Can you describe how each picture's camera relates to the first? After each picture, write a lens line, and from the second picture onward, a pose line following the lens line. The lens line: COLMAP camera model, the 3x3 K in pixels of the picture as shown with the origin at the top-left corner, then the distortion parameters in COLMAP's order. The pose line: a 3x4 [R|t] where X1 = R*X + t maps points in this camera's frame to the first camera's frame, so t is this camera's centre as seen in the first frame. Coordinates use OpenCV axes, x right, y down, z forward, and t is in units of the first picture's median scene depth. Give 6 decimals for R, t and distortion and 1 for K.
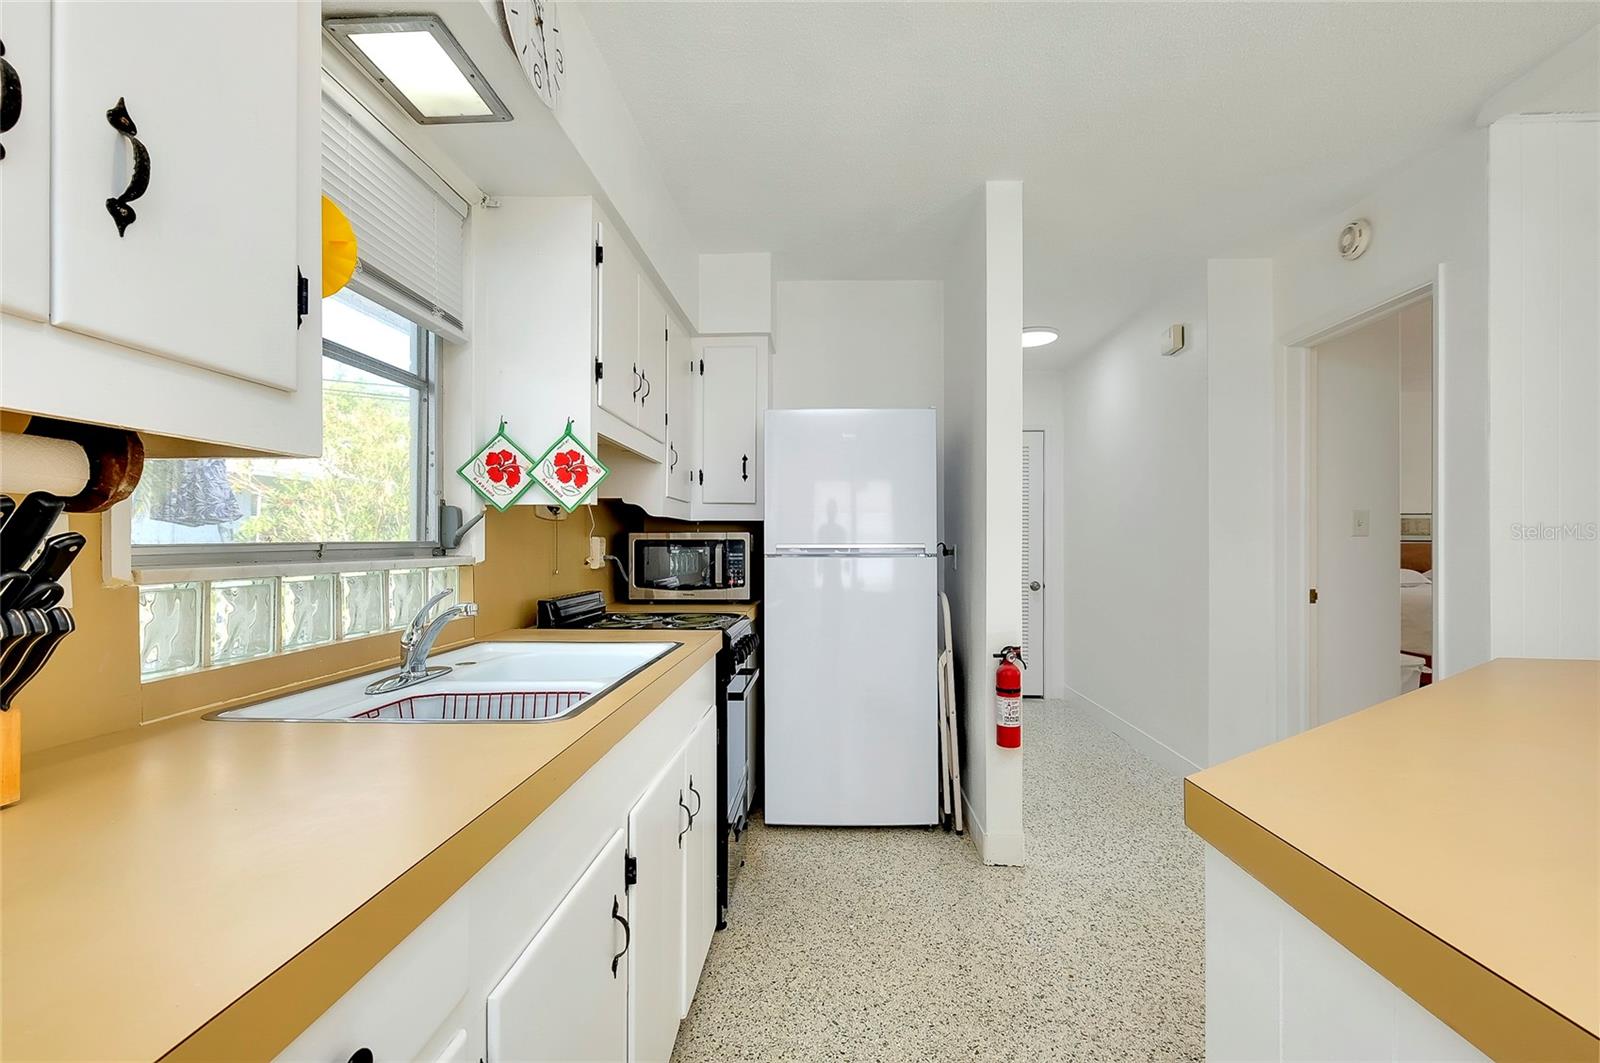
lens RADIAL K [[709.1, 0, 818.9], [0, 709.1, 551.2], [0, 0, 1]] dist [-0.003840, 0.000310]
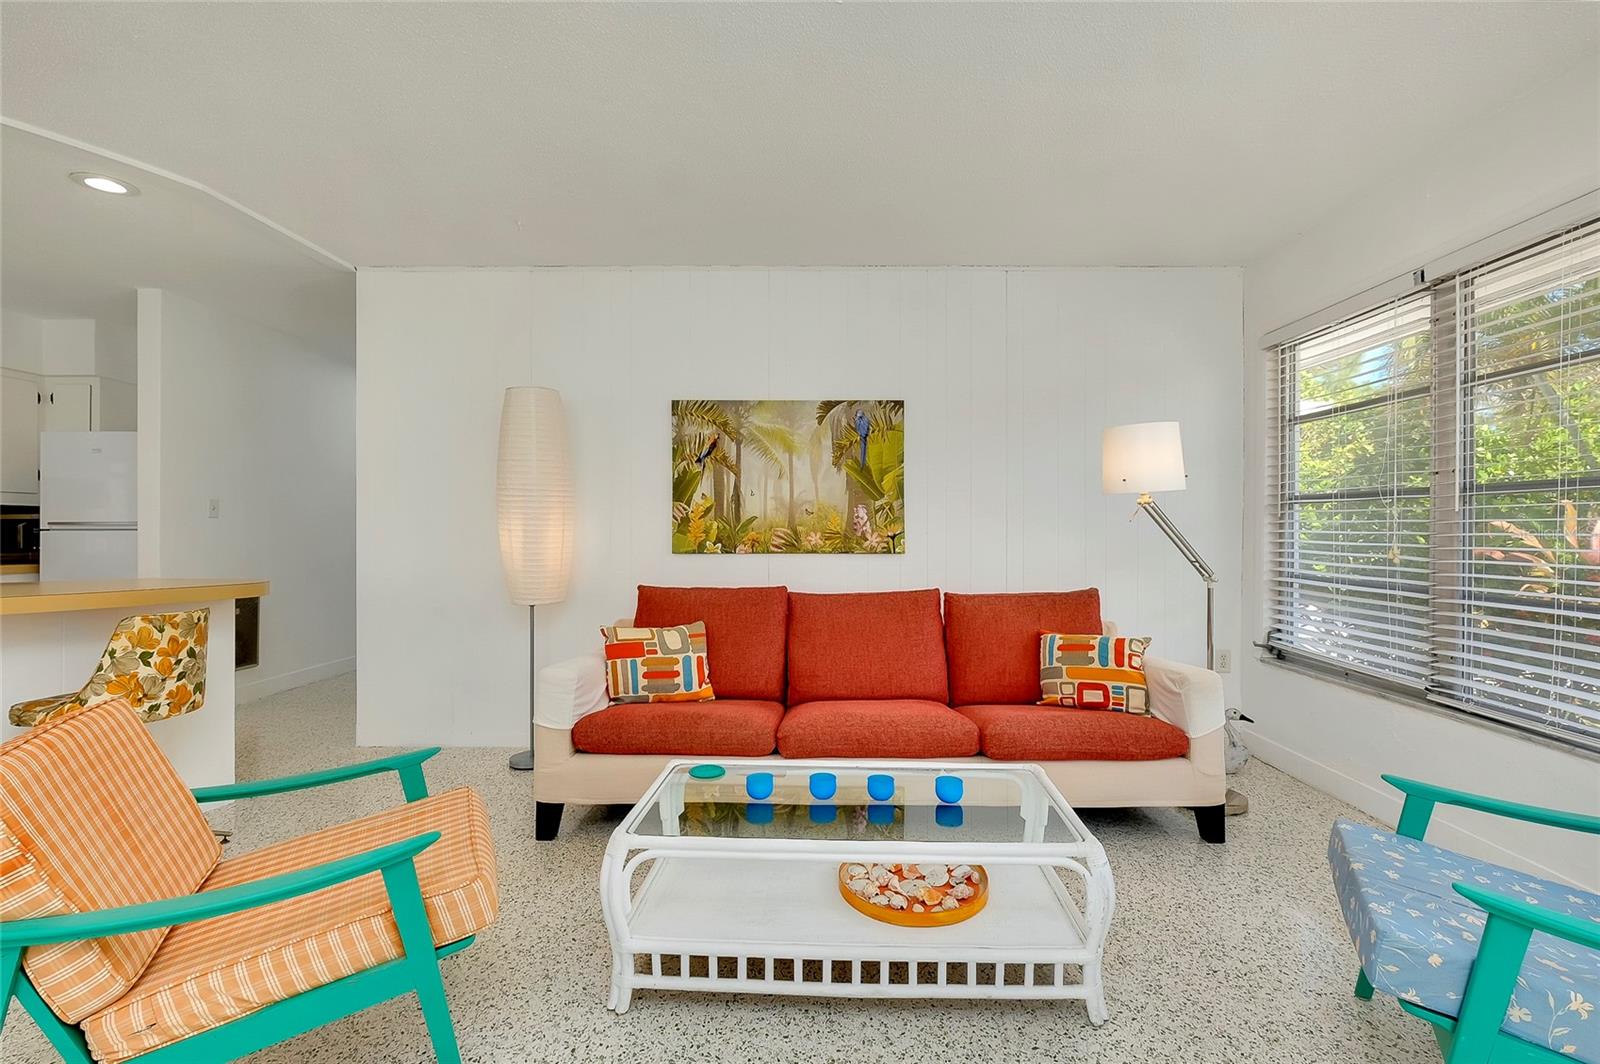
lens RADIAL K [[709.1, 0, 826.2], [0, 709.1, 533.1], [0, 0, 1]] dist [-0.003840, 0.000310]
pose [[0.999605, 0.001896, 0.028043, 1.684245], [-0.001713, 0.999977, -0.006567, 0.022625], [-0.028055, 0.006516, 0.999585, -0.582508]]
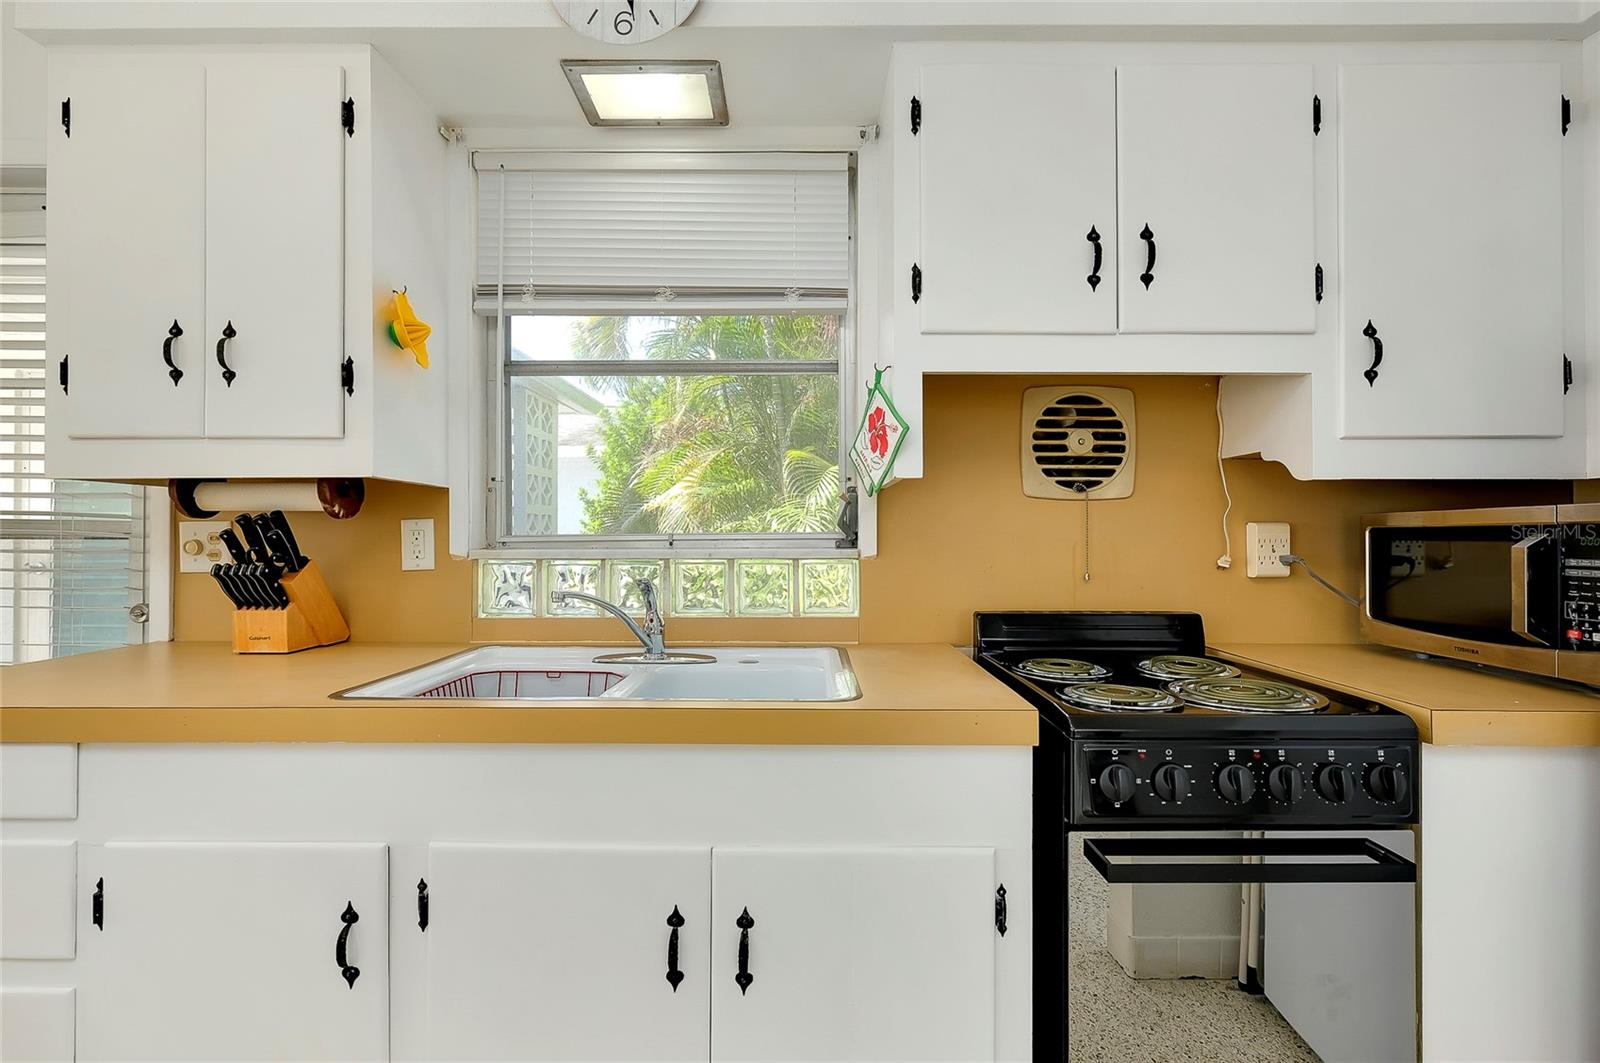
lens RADIAL K [[709.1, 0, 800.5], [0, 709.1, 528.7], [0, 0, 1]] dist [-0.003840, 0.000310]
pose [[0.017834, -0.009845, -0.999792, 0.279145], [-0.009290, 0.999907, -0.010012, -0.006241], [0.999798, 0.009466, 0.017741, 0.662673]]
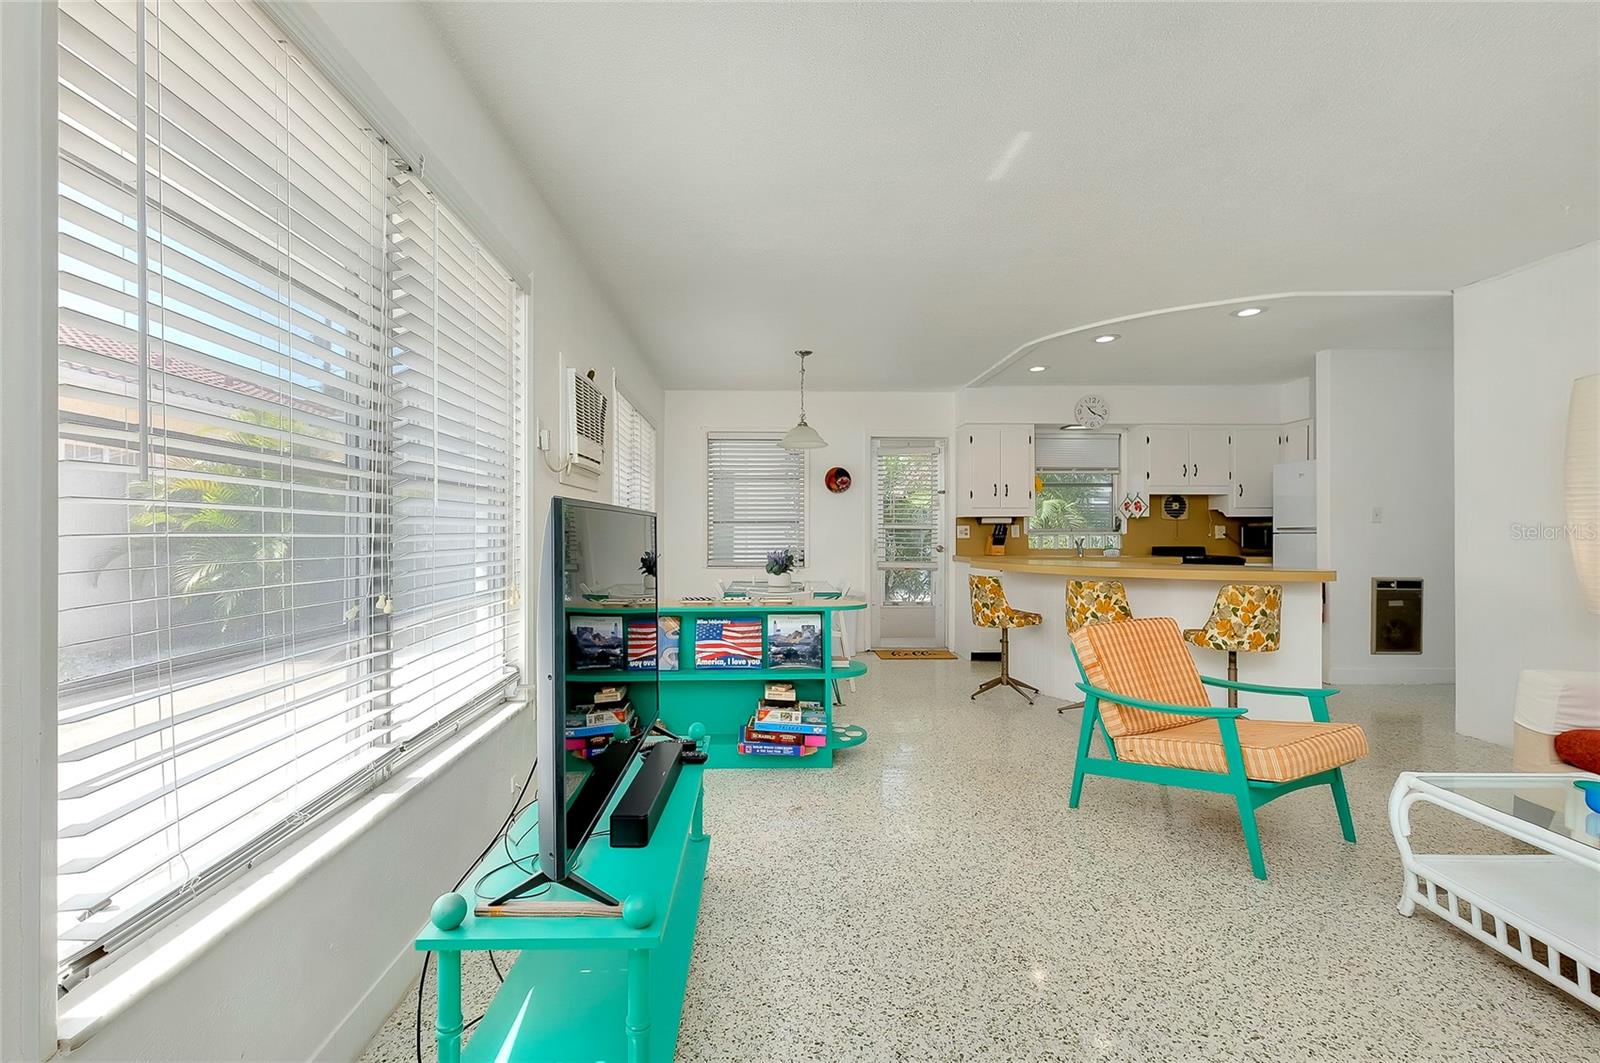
lens RADIAL K [[746.1, 0, 760.3], [0, 746.1, 529.9], [0, 0, 1]] dist [0.003218, -0.003658]
pose [[0.036503, -0.005426, -0.999319, 2.339547], [-0.006793, 0.999961, -0.005678, 0.022549], [0.999310, 0.006996, 0.036465, -0.702952]]
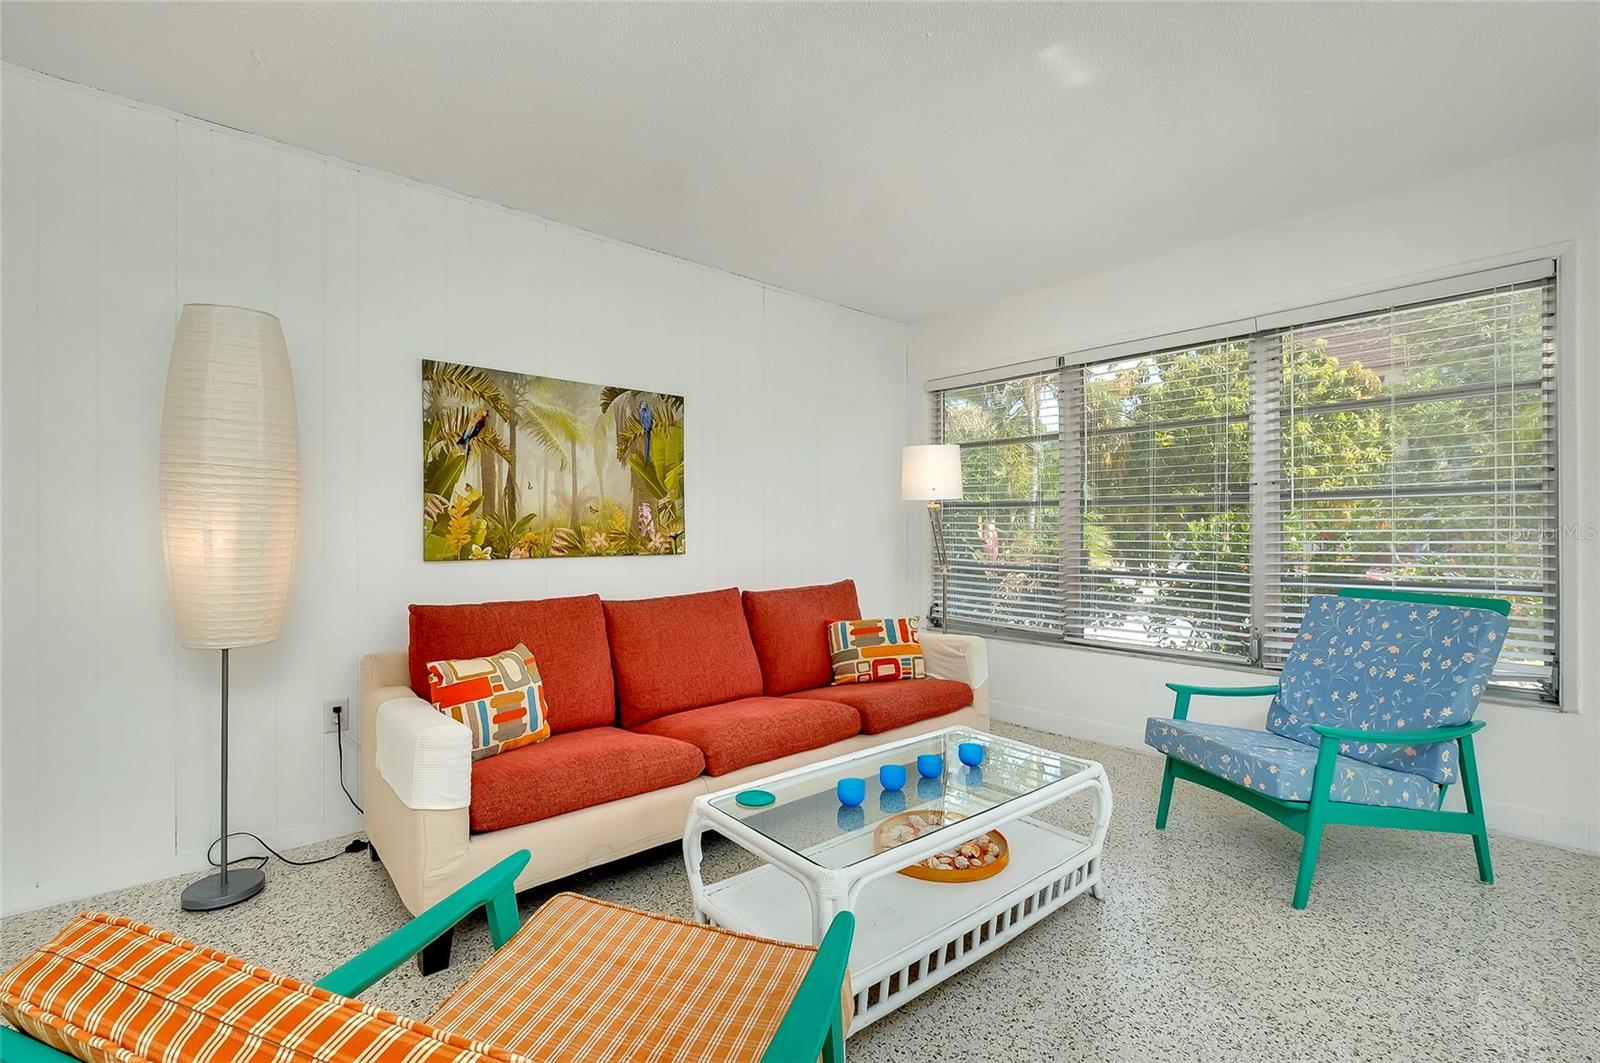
lens RADIAL K [[709.1, 0, 796.4], [0, 709.1, 529.8], [0, 0, 1]] dist [-0.003840, 0.000310]
pose [[0.730345, 0.000741, 0.683078, 1.105540], [0.005783, 0.999957, -0.007268, 0.017991], [-0.683054, 0.009259, 0.730309, -0.333375]]
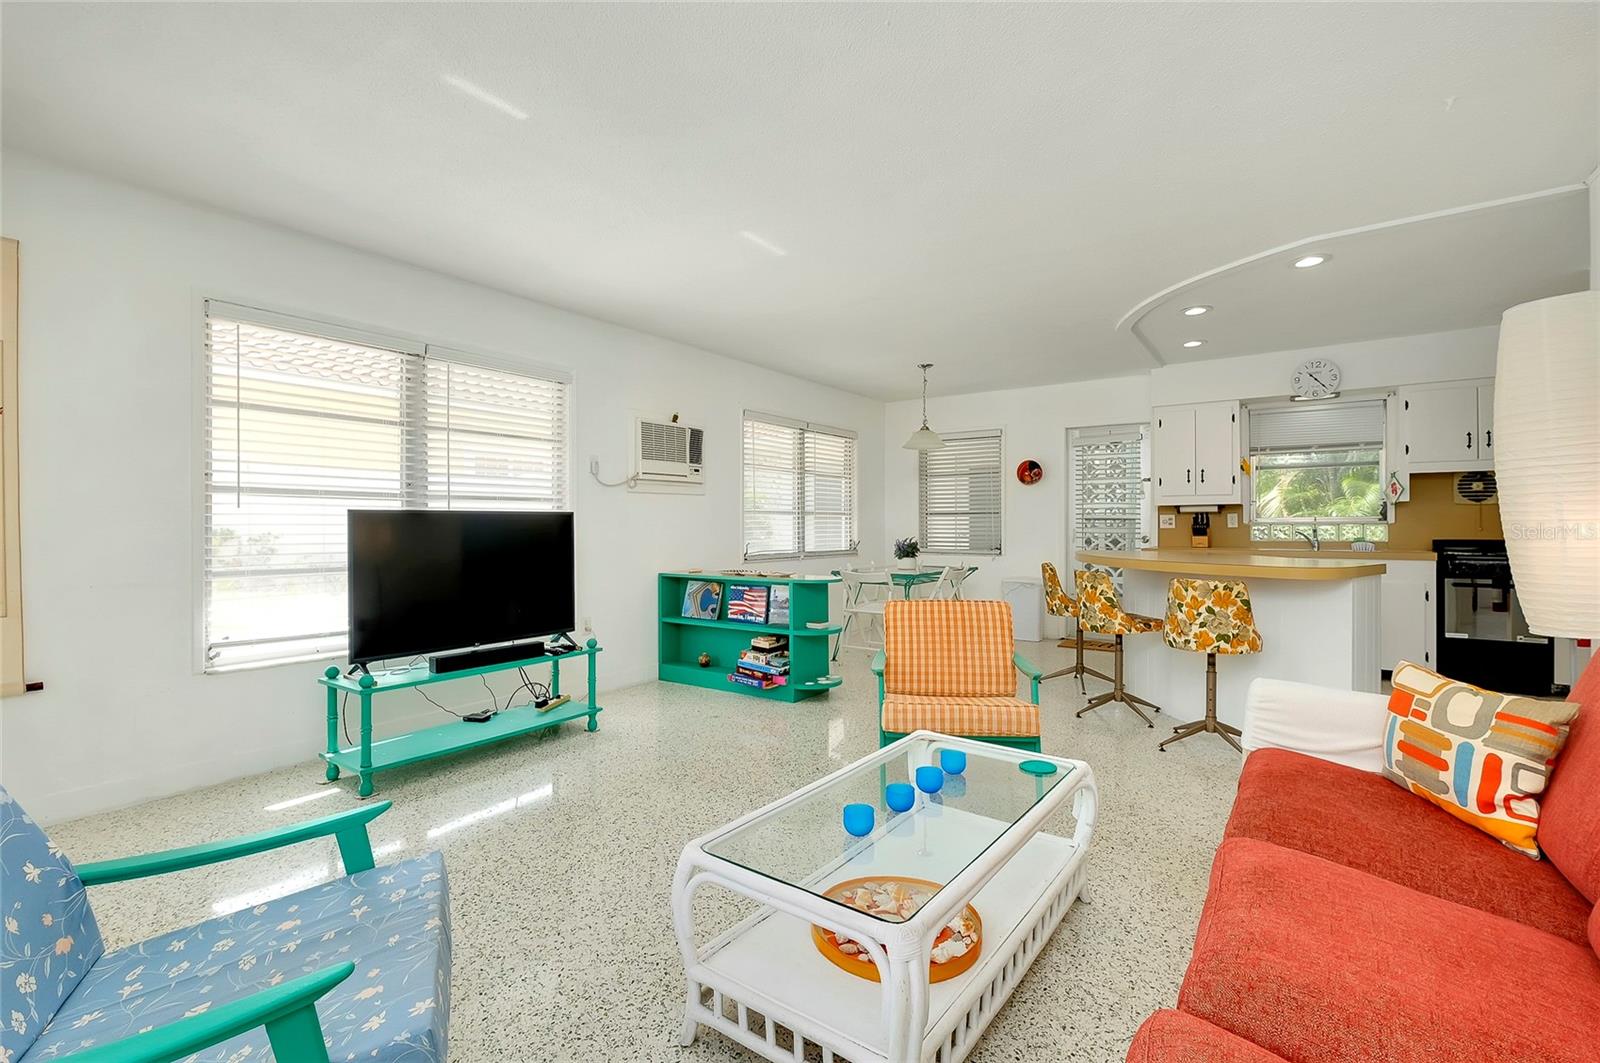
lens RADIAL K [[709.1, 0, 781.6], [0, 709.1, 528.3], [0, 0, 1]] dist [-0.003840, 0.000310]
pose [[-0.567921, 0.005928, -0.823062, 2.388394], [-0.004292, 0.999939, 0.010163, 0.013783], [0.823072, 0.009305, -0.567861, 0.438834]]
